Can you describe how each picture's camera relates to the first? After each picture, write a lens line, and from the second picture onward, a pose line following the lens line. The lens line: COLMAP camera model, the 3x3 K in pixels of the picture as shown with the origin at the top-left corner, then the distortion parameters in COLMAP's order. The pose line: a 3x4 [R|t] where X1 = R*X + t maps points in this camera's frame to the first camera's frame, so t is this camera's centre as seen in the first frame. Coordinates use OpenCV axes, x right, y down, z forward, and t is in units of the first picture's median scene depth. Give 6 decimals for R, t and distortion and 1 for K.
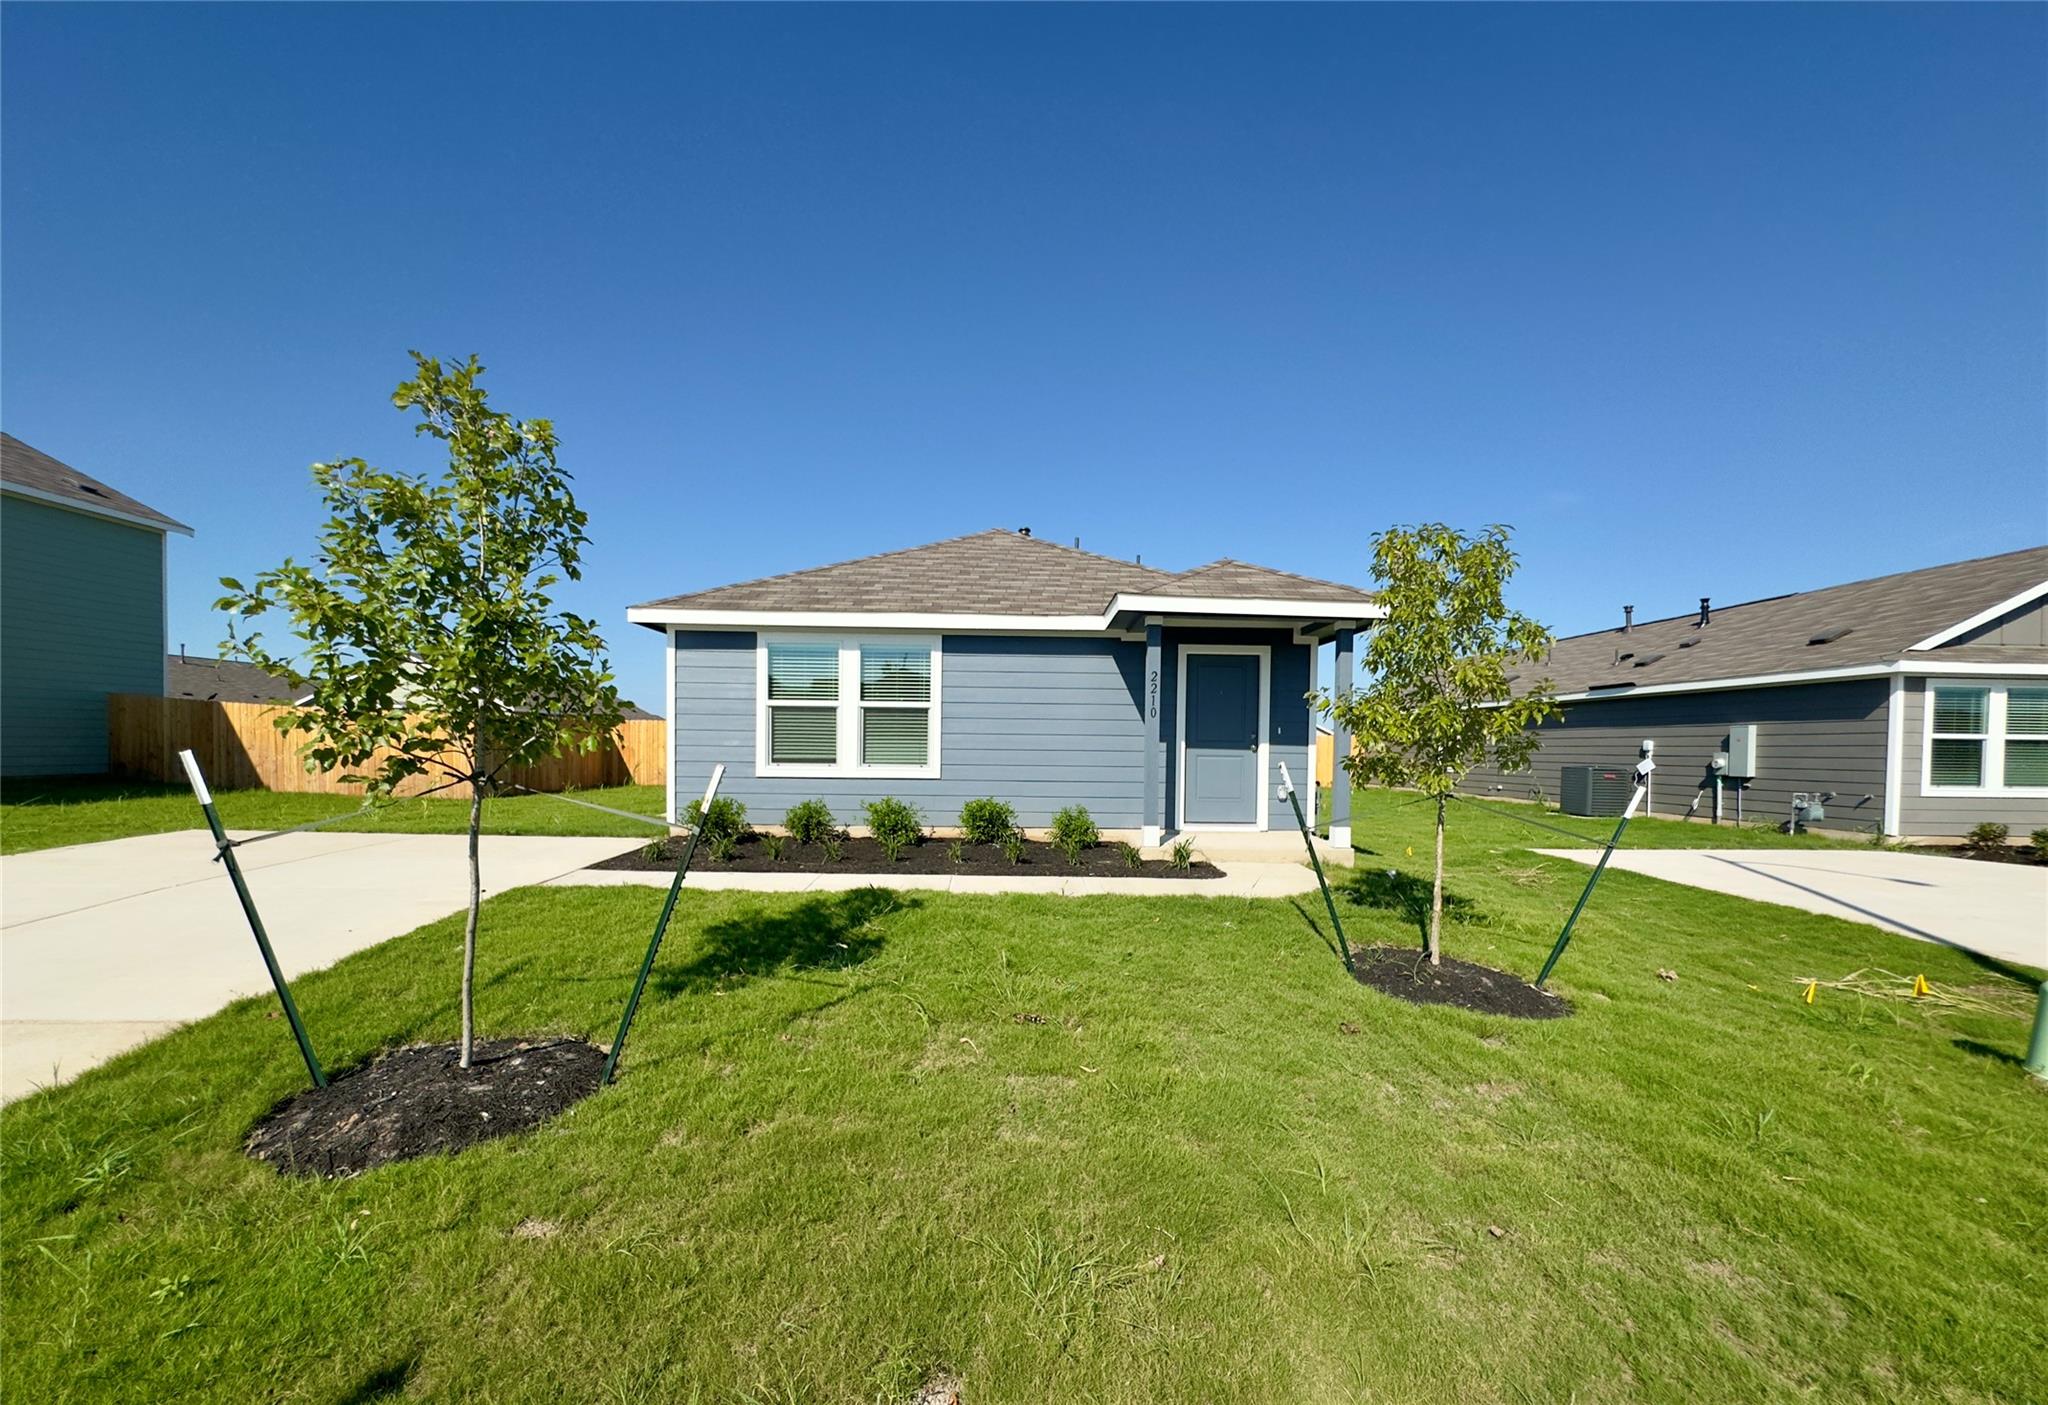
lens RADIAL K [[826.2, 0, 1041.1], [0, 826.2, 767.9], [0, 0, 1]] dist [-0.002836, 0.000002]
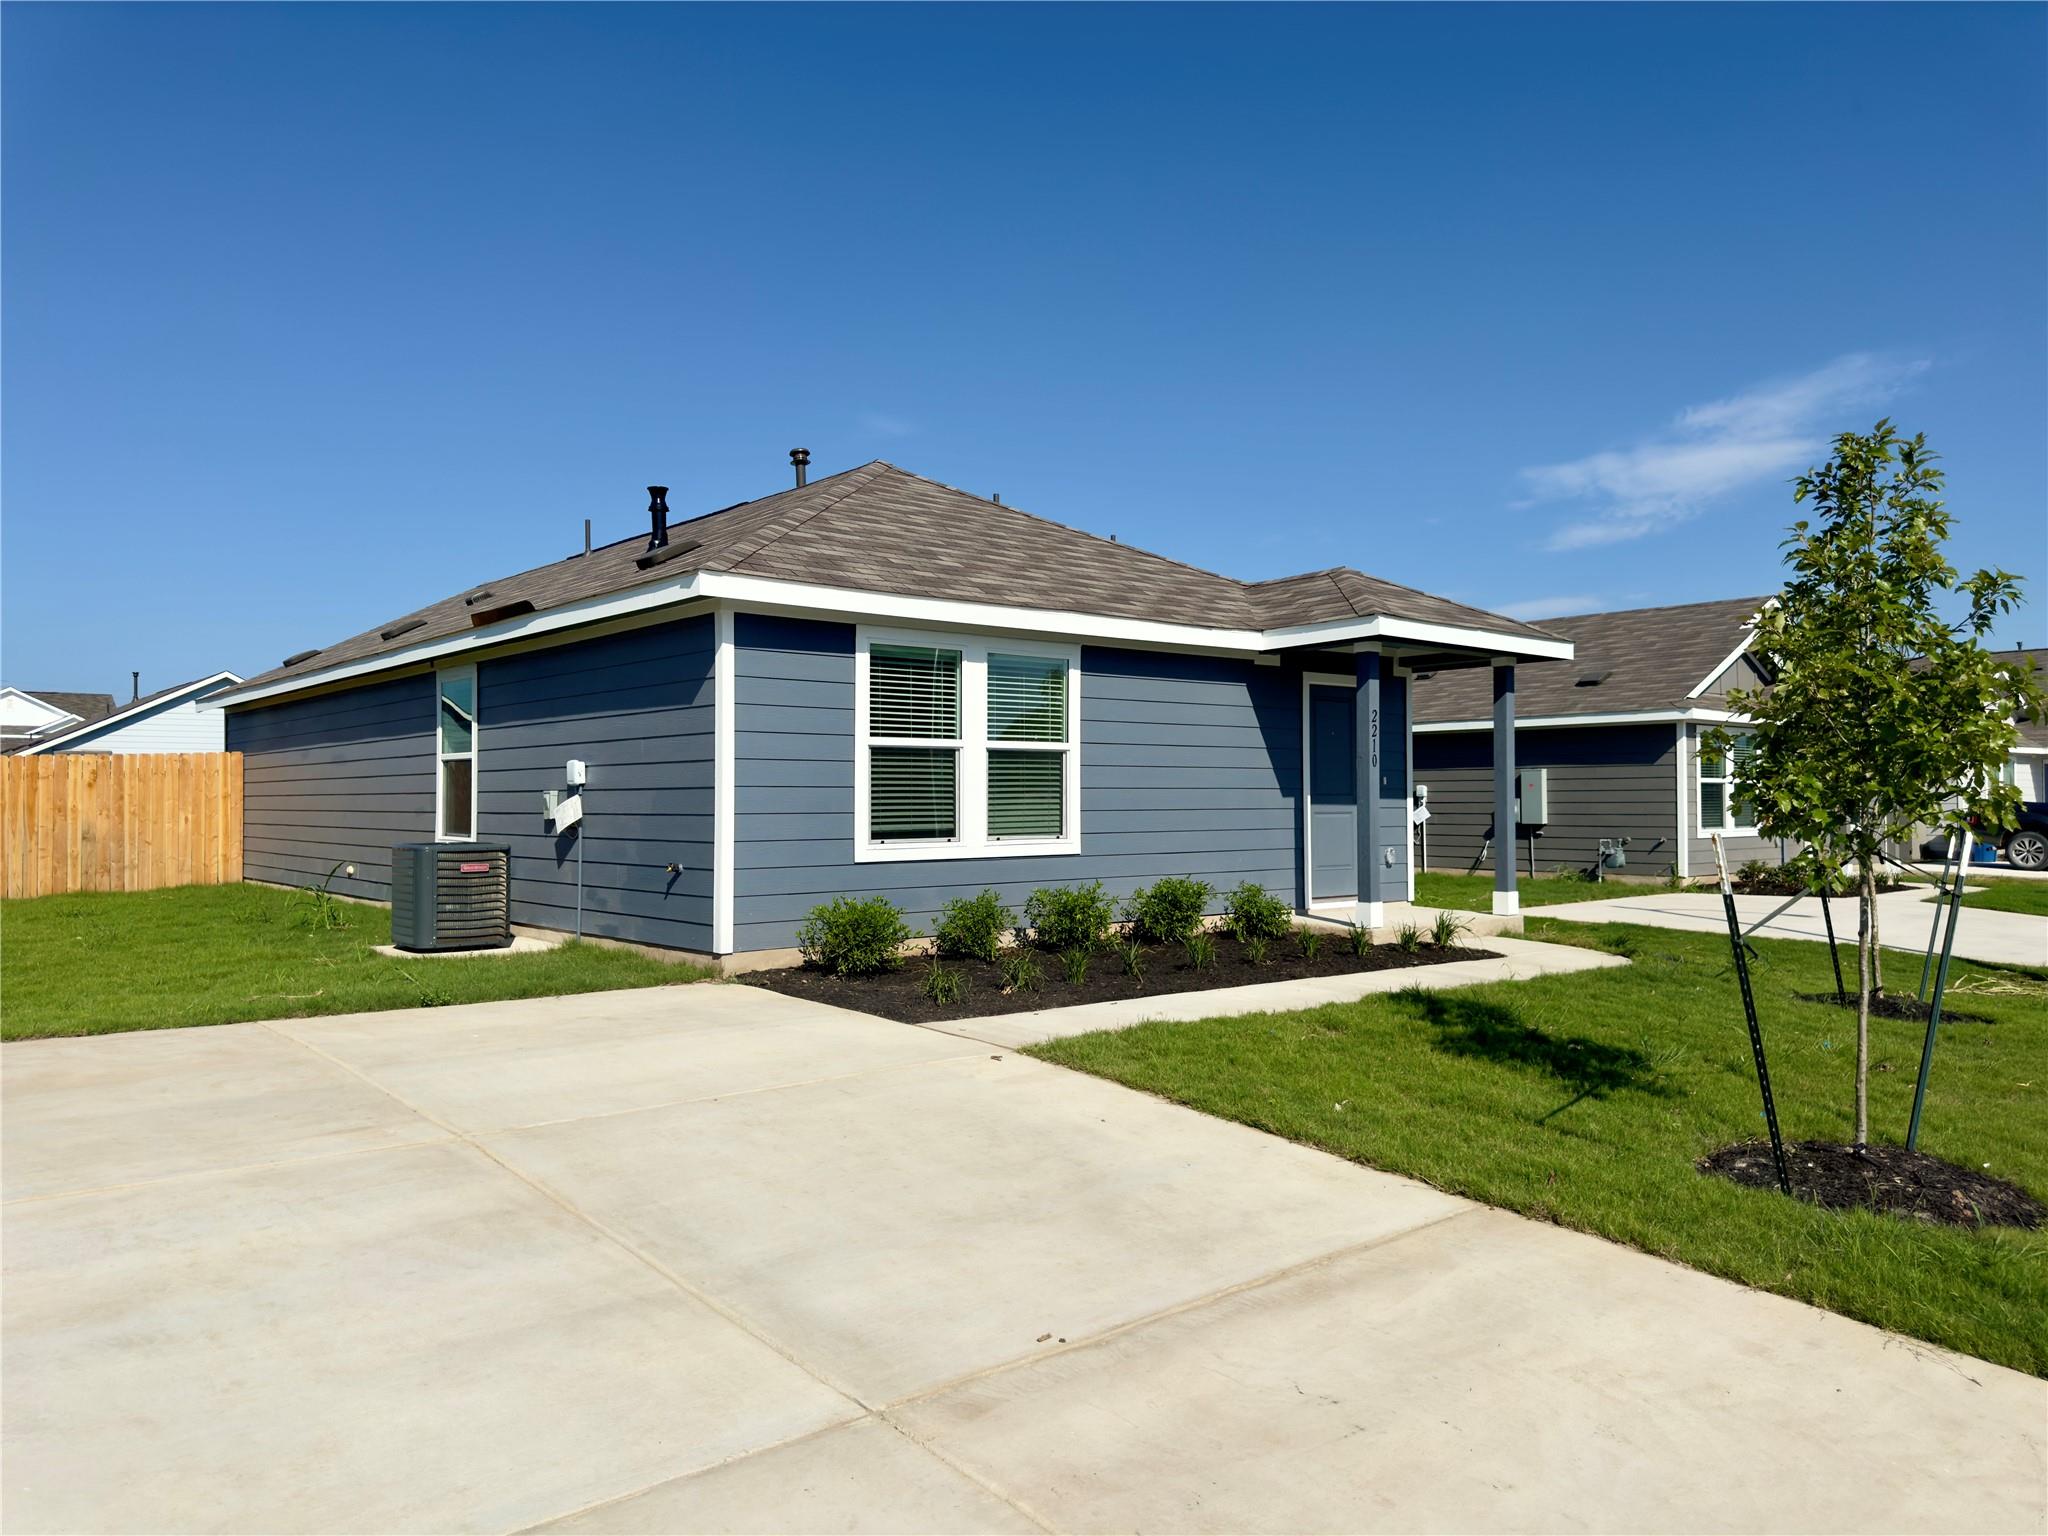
lens RADIAL K [[1446.0, 0, 1007.4], [0, 1446.0, 775.5], [0, 0, 1]] dist [0.064503, -0.073247]
pose [[0.788745, -0.004630, 0.614703, -0.902460], [0.028225, 0.999190, -0.028690, -0.019615], [-0.614072, 0.039979, 0.788237, 0.091608]]
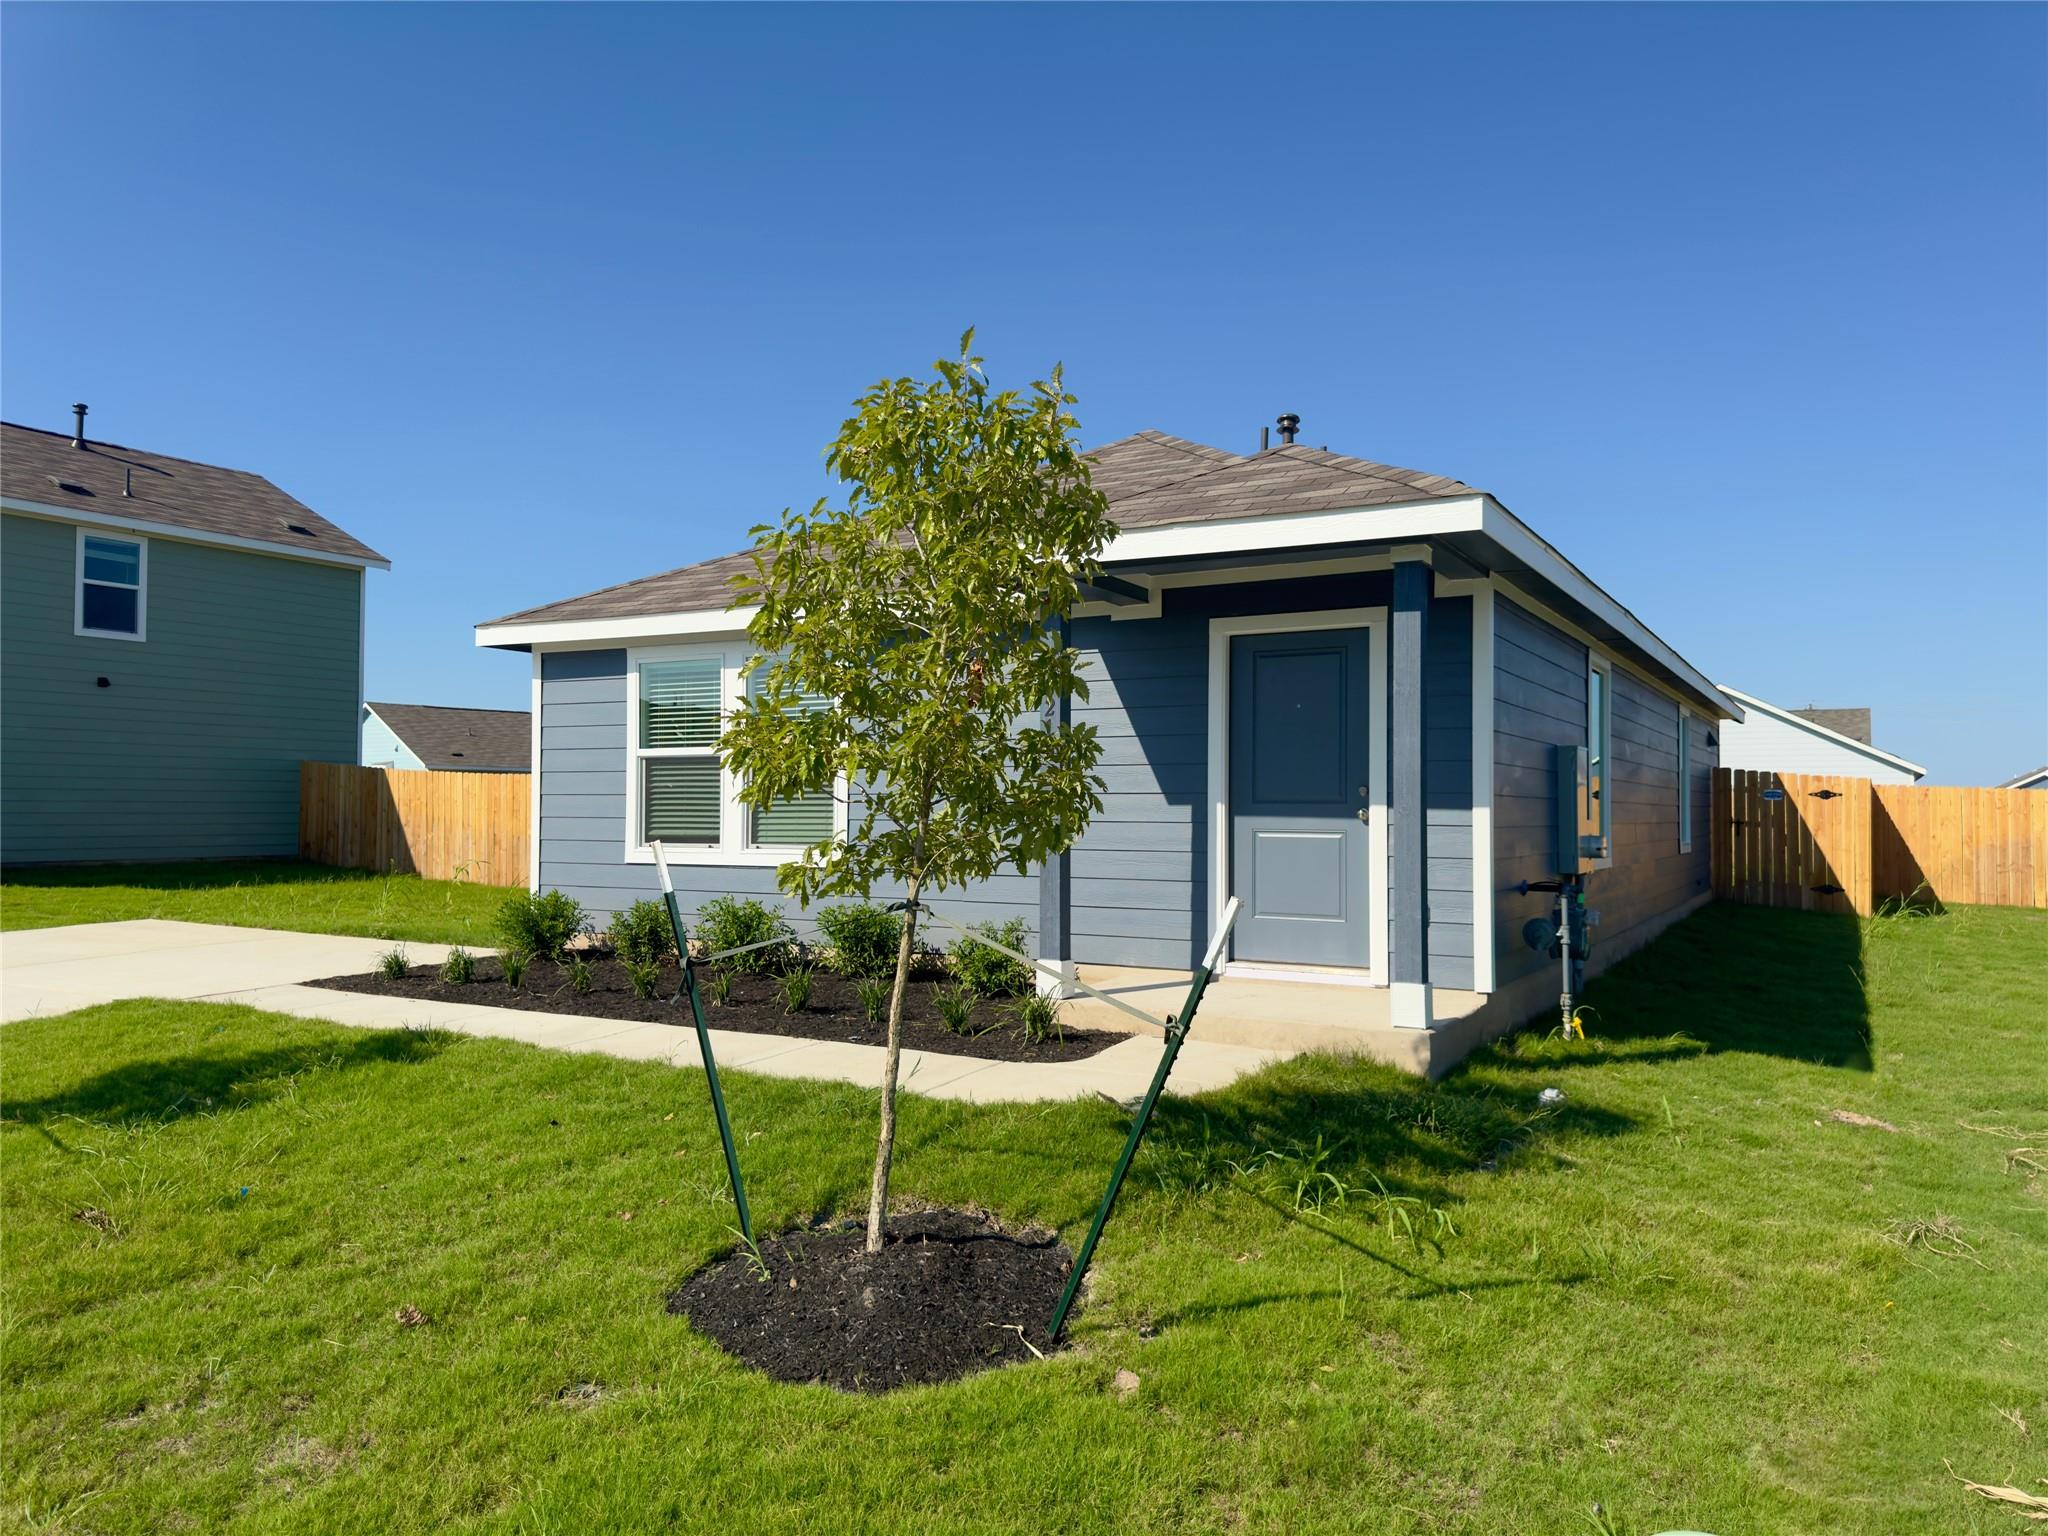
lens RADIAL K [[1446.0, 0, 1021.3], [0, 1446.0, 769.3], [0, 0, 1]] dist [0.064503, -0.073247]
pose [[0.856326, -0.024225, -0.515867, 0.537561], [-0.006124, 0.998353, -0.057049, -0.000098], [0.516399, 0.052012, 0.854767, 0.152911]]
